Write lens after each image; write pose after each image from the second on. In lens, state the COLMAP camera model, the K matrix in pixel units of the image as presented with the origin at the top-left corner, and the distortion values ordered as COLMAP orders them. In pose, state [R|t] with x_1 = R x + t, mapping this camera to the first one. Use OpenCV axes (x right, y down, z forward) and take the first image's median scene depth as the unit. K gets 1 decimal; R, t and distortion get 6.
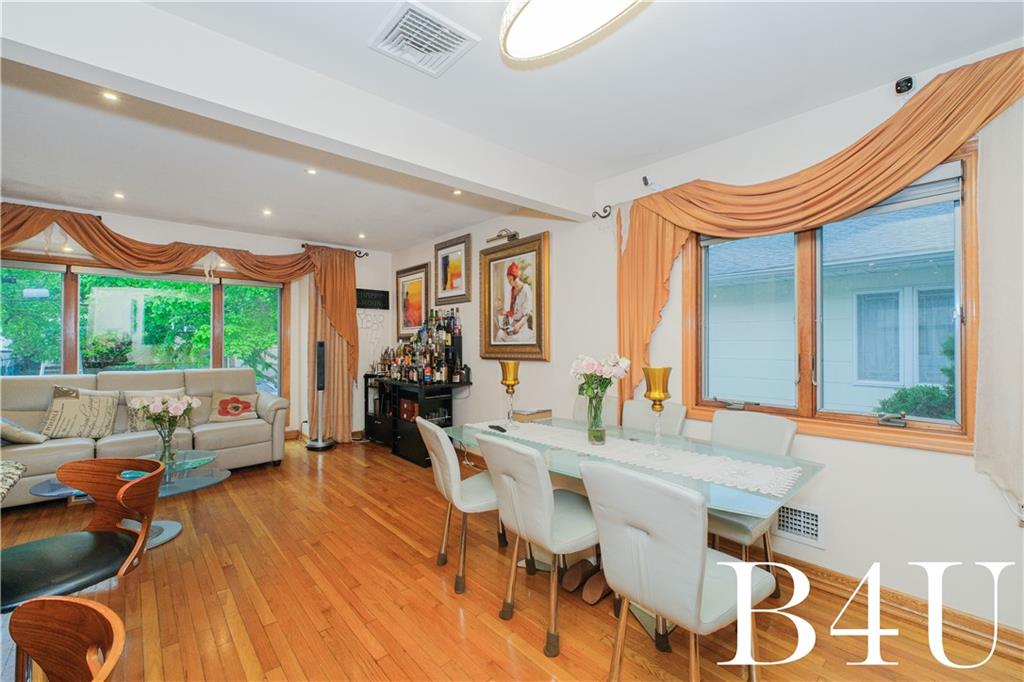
lens RADIAL K [[427.9, 0, 509.7], [0, 427.9, 340.3], [0, 0, 1]] dist [-0.009885, 0.001376]
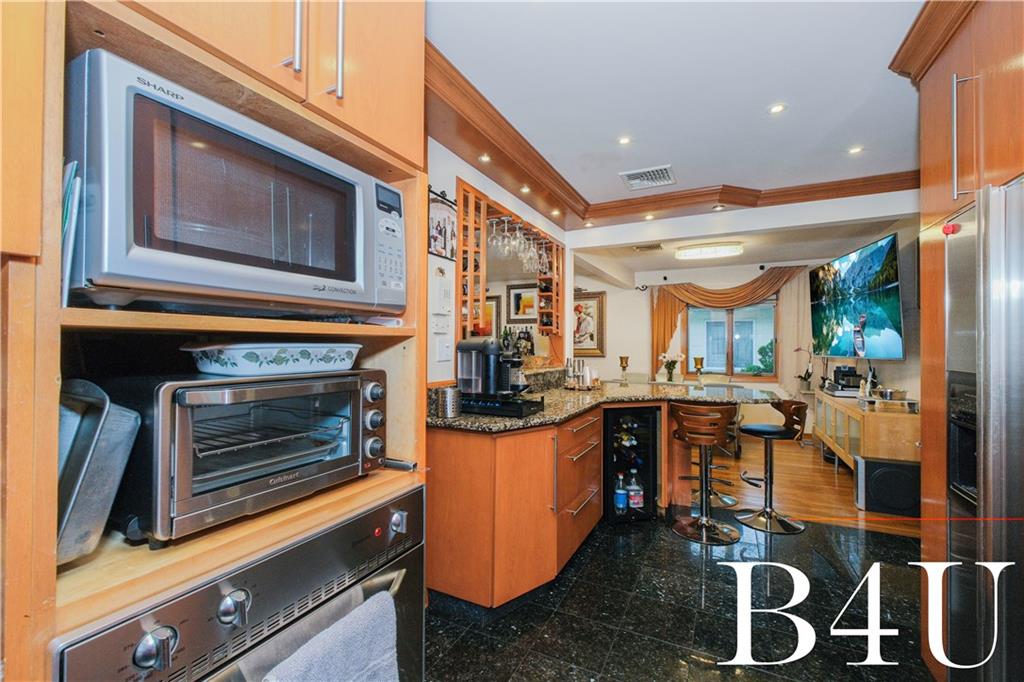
lens RADIAL K [[427.9, 0, 505.6], [0, 427.9, 344.7], [0, 0, 1]] dist [-0.009885, 0.001376]
pose [[0.937145, 0.004599, 0.348910, -0.966361], [-0.007068, 0.999958, 0.005803, -0.015984], [-0.348868, -0.007904, 0.937138, -0.645099]]
